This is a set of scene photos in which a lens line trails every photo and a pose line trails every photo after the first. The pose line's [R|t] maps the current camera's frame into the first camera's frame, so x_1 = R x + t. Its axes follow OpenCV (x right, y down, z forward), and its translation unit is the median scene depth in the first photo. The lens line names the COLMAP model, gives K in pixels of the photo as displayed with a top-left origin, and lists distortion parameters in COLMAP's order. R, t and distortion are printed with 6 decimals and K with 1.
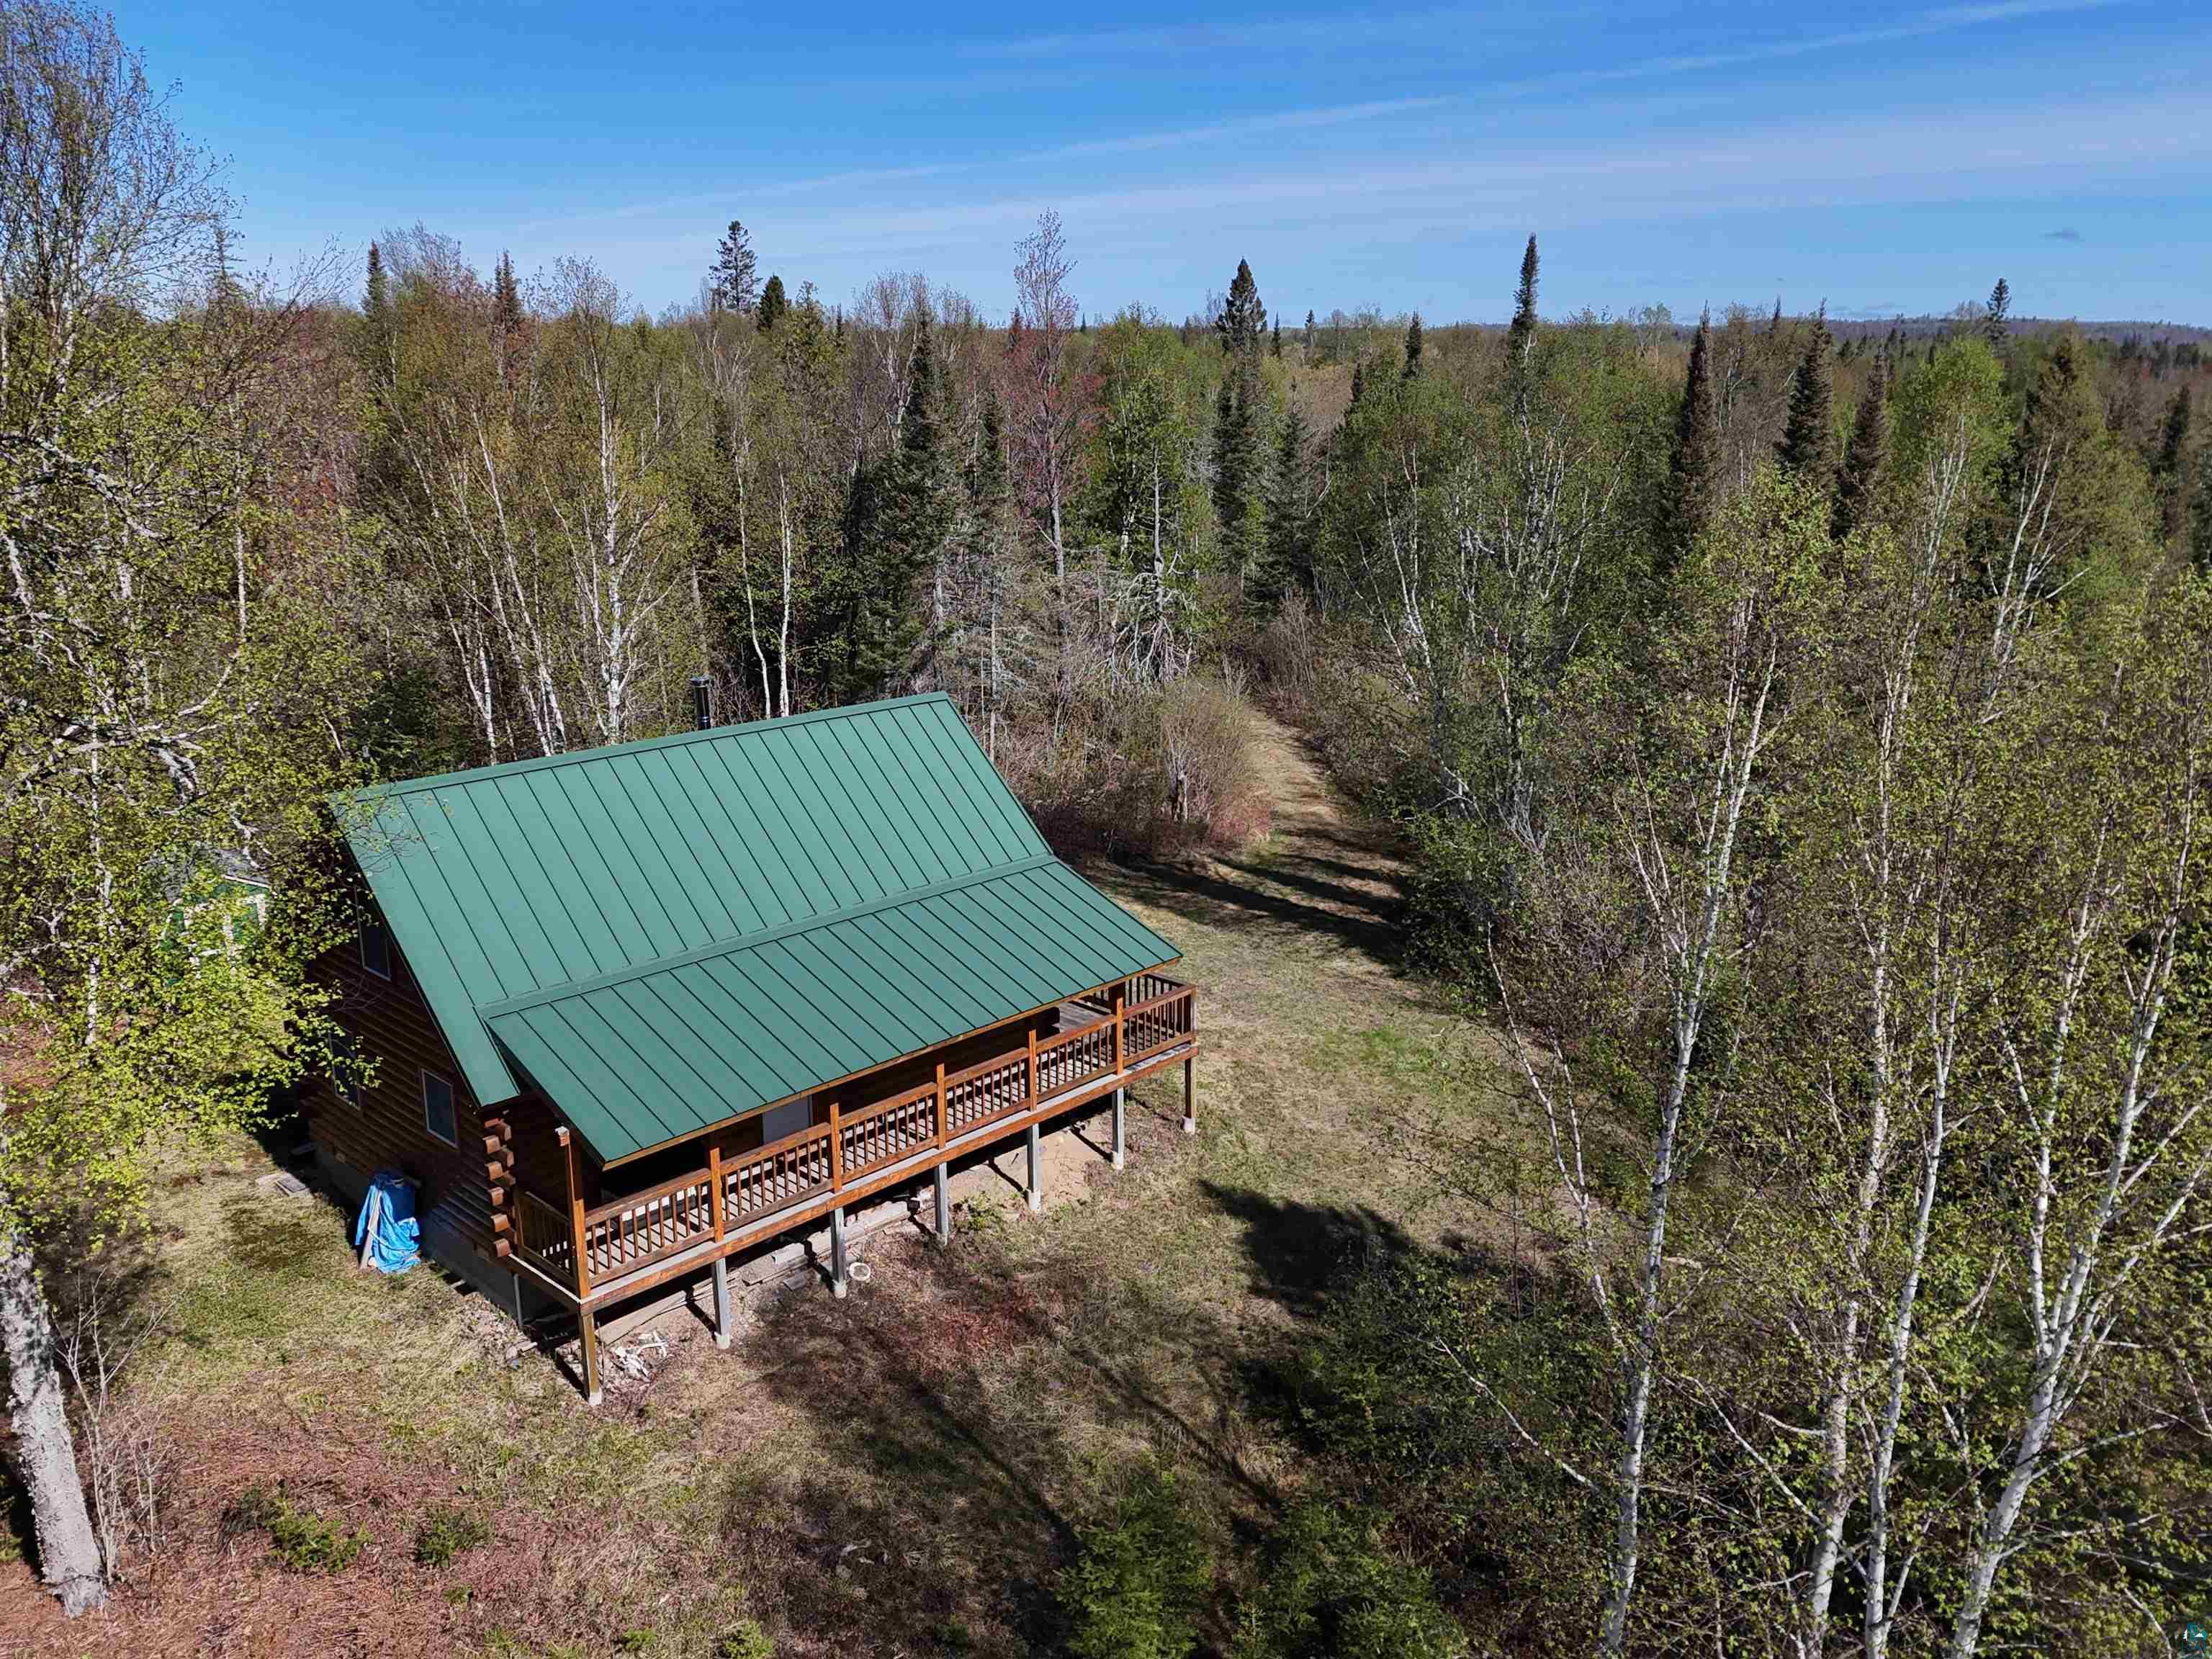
lens RADIAL K [[1737.0, 0, 1106.0], [0, 1737.0, 829.5], [0, 0, 1]] dist [0.093052, -0.102136]
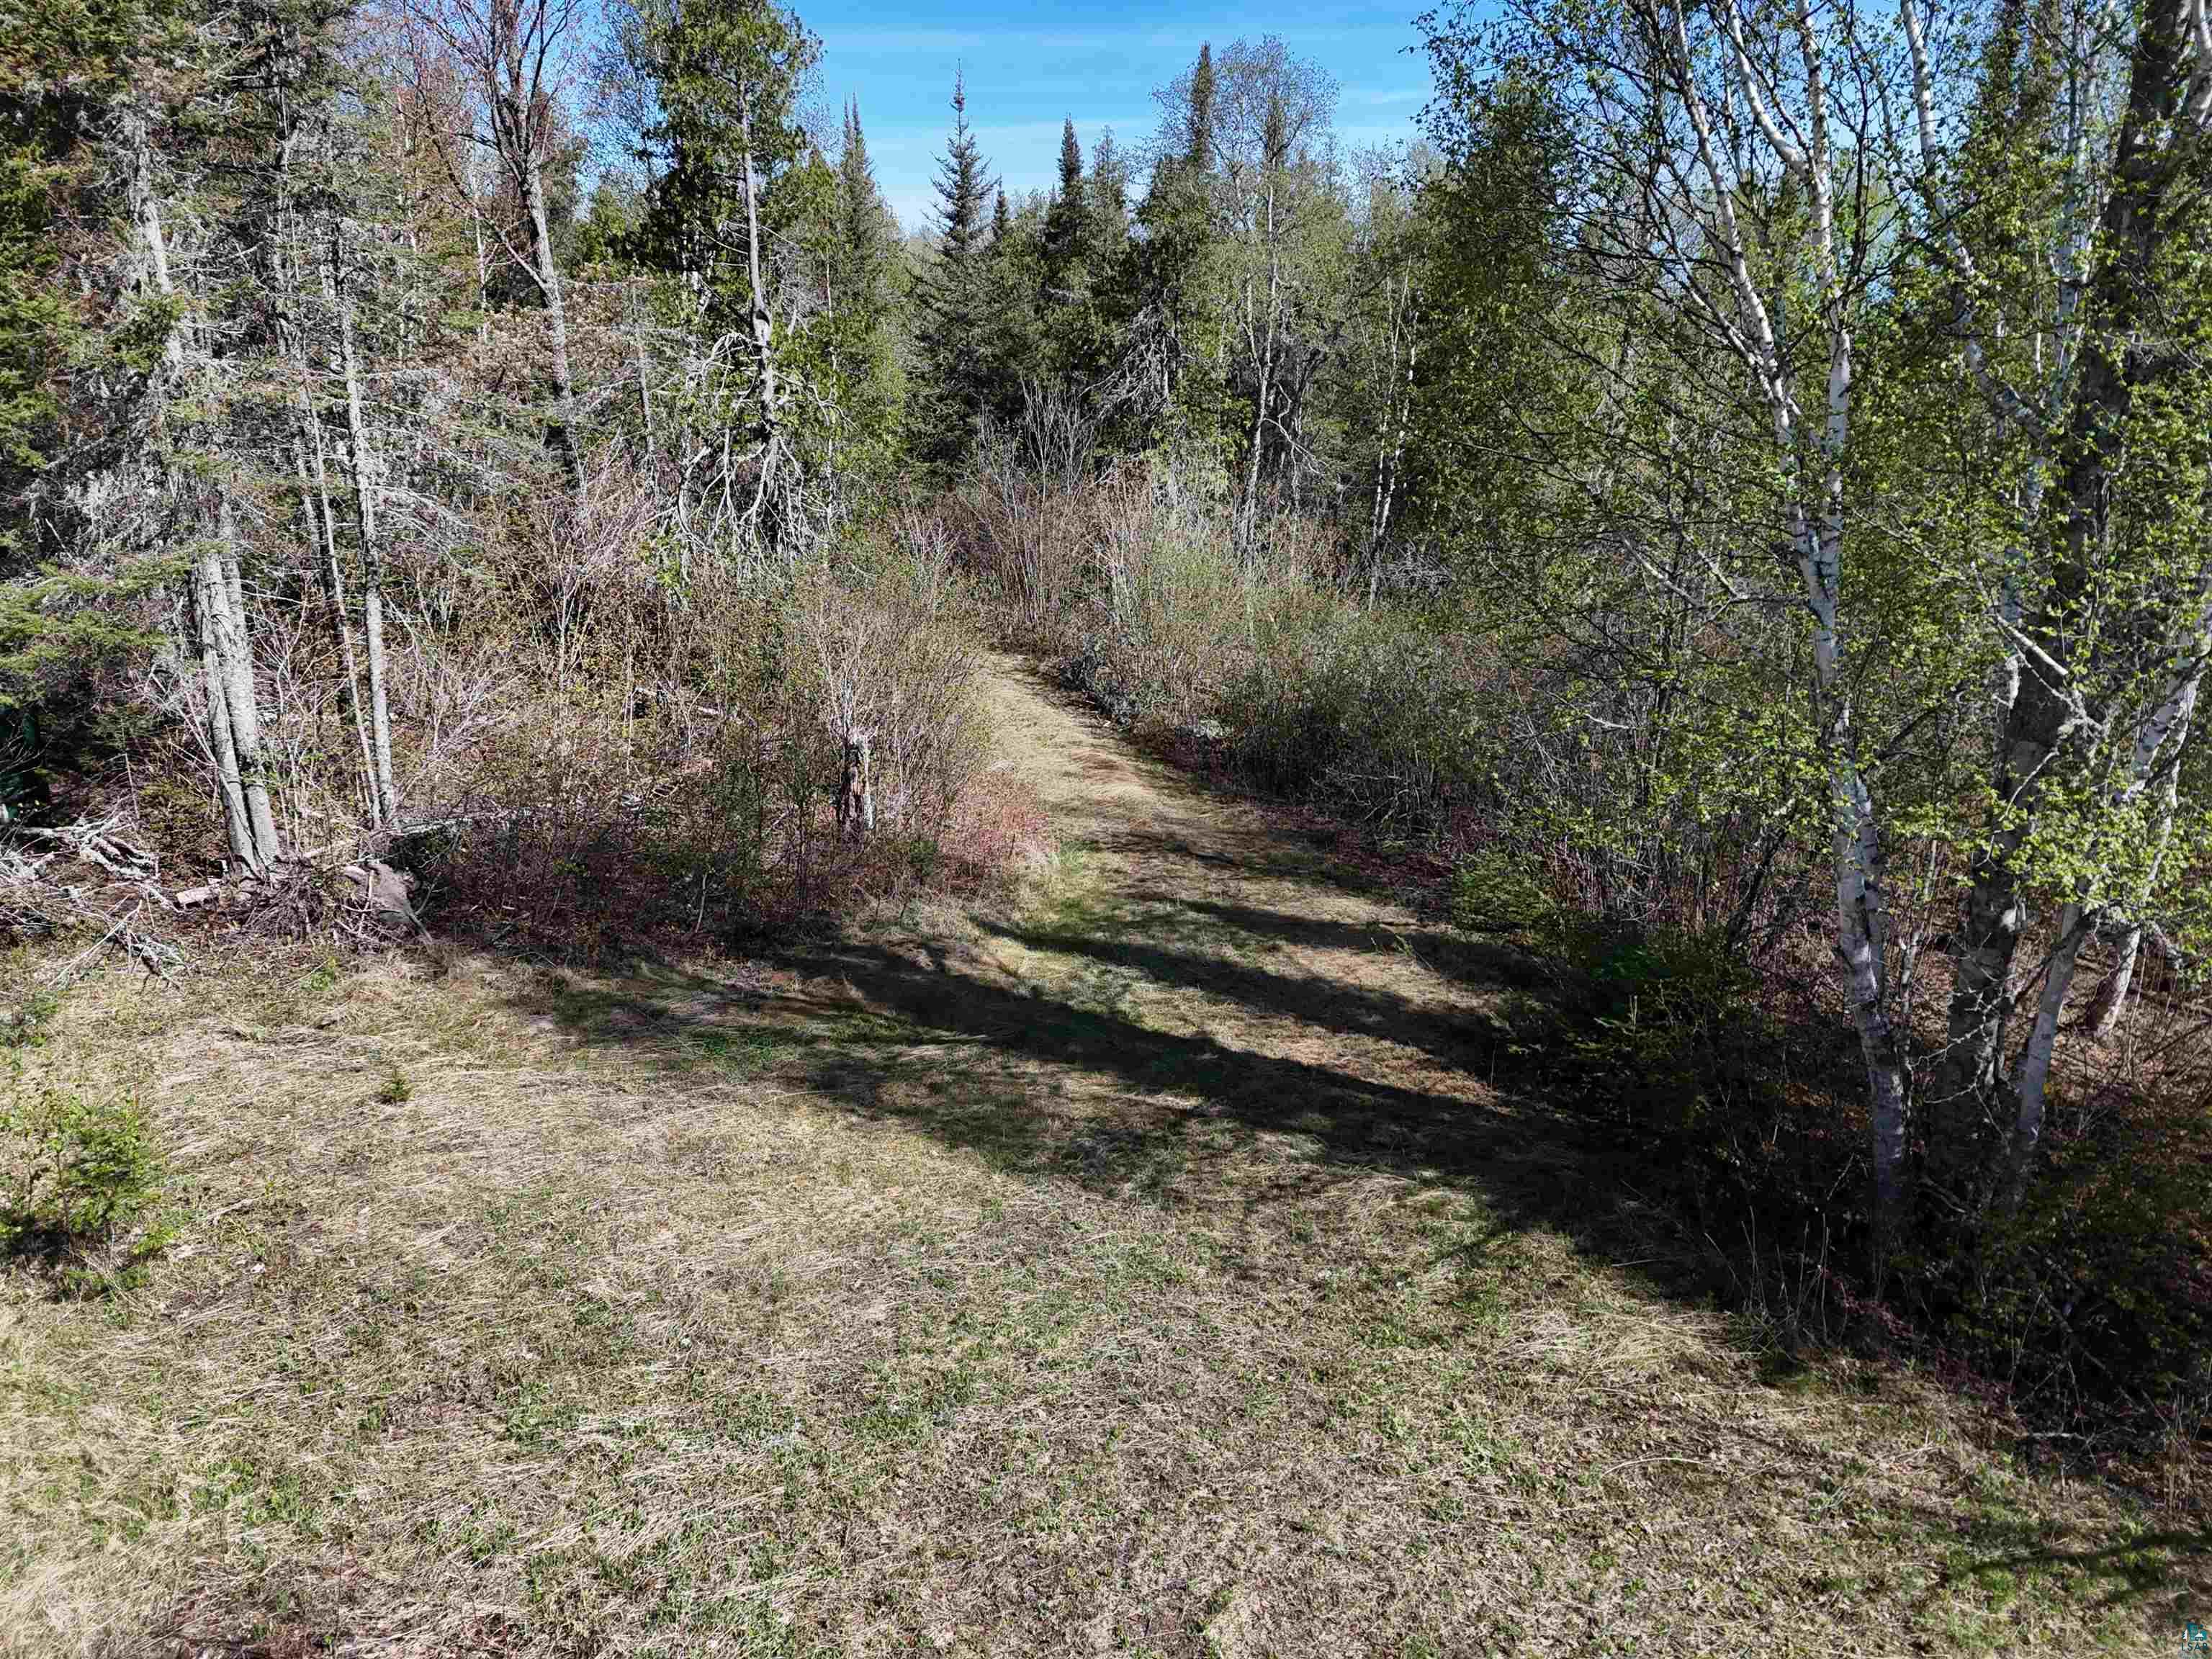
lens RADIAL K [[1603.5, 0, 1106.0], [0, 1603.5, 829.5], [0, 0, 1]] dist [0.084530, -0.088609]
pose [[0.966710, -0.066088, 0.247194, 0.002167], [0.063495, 0.997811, 0.018459, -0.020795], [-0.247872, -0.002149, 0.968790, 1.202963]]
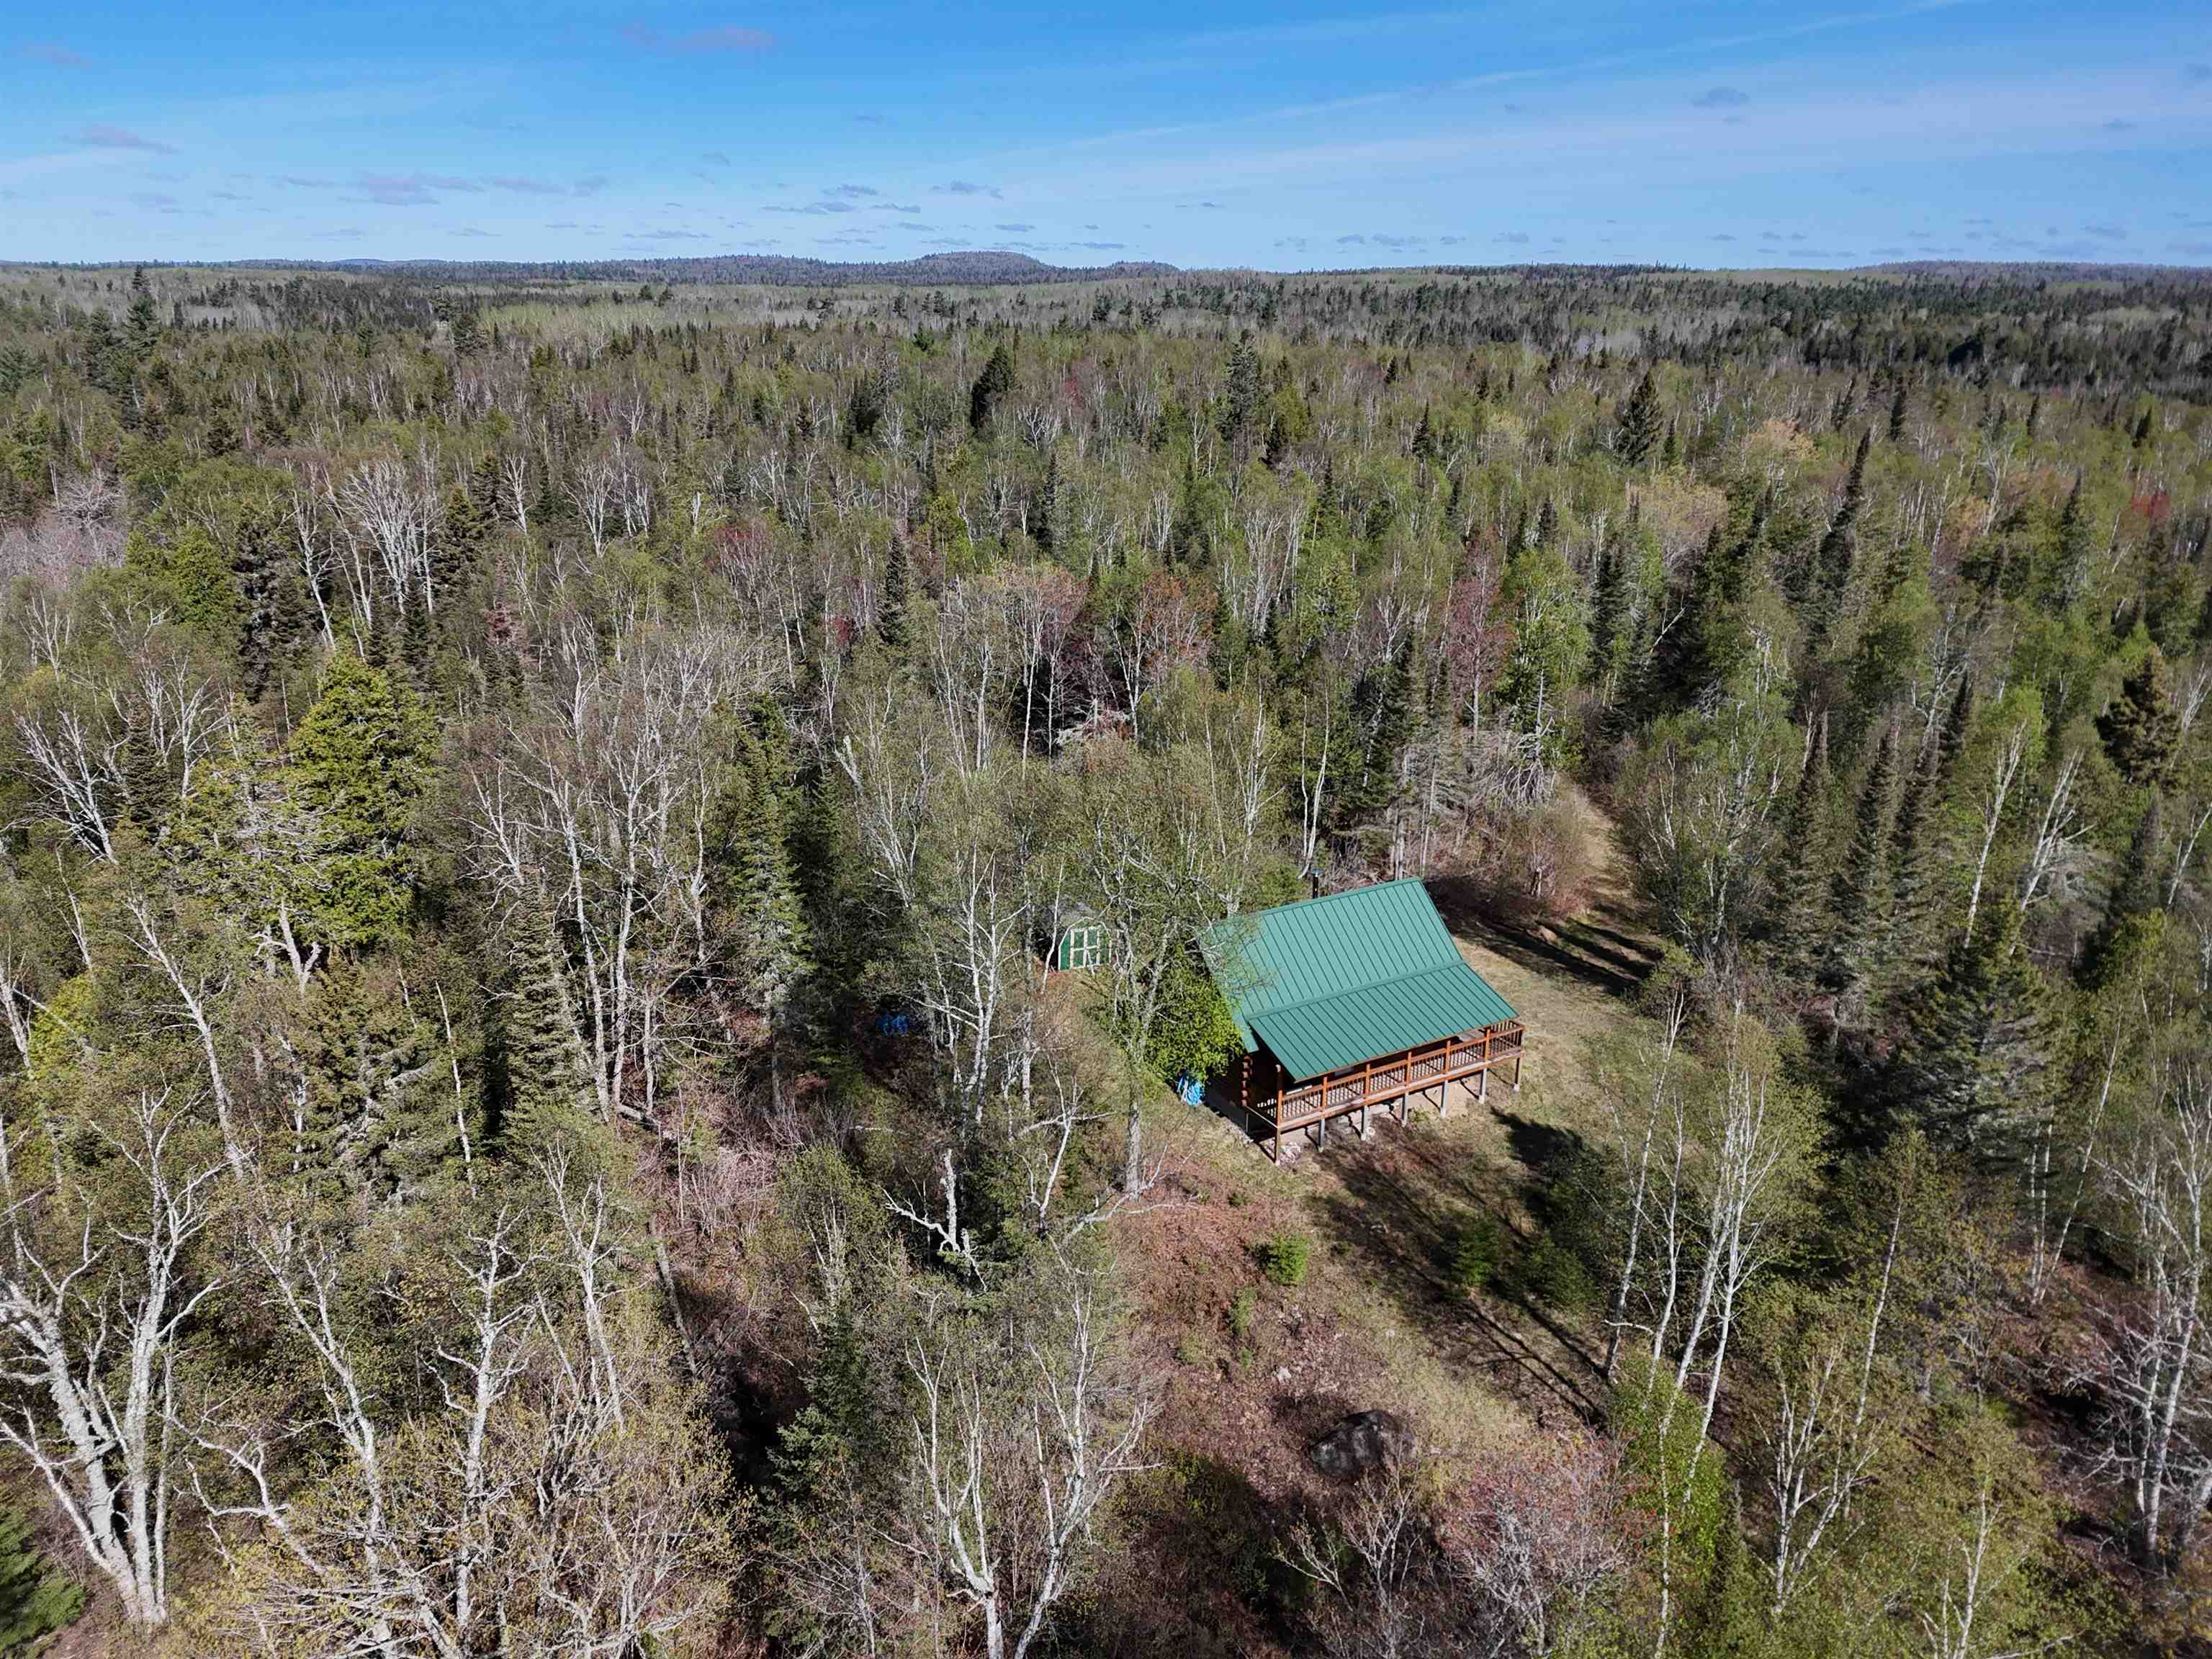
lens RADIAL K [[1603.5, 0, 1106.0], [0, 1603.5, 829.5], [0, 0, 1]] dist [0.084530, -0.088609]
pose [[0.969693, 0.091811, -0.226420, -0.026653], [-0.077147, 0.994358, 0.072801, -0.315571], [0.231826, -0.053127, 0.971305, -1.307425]]
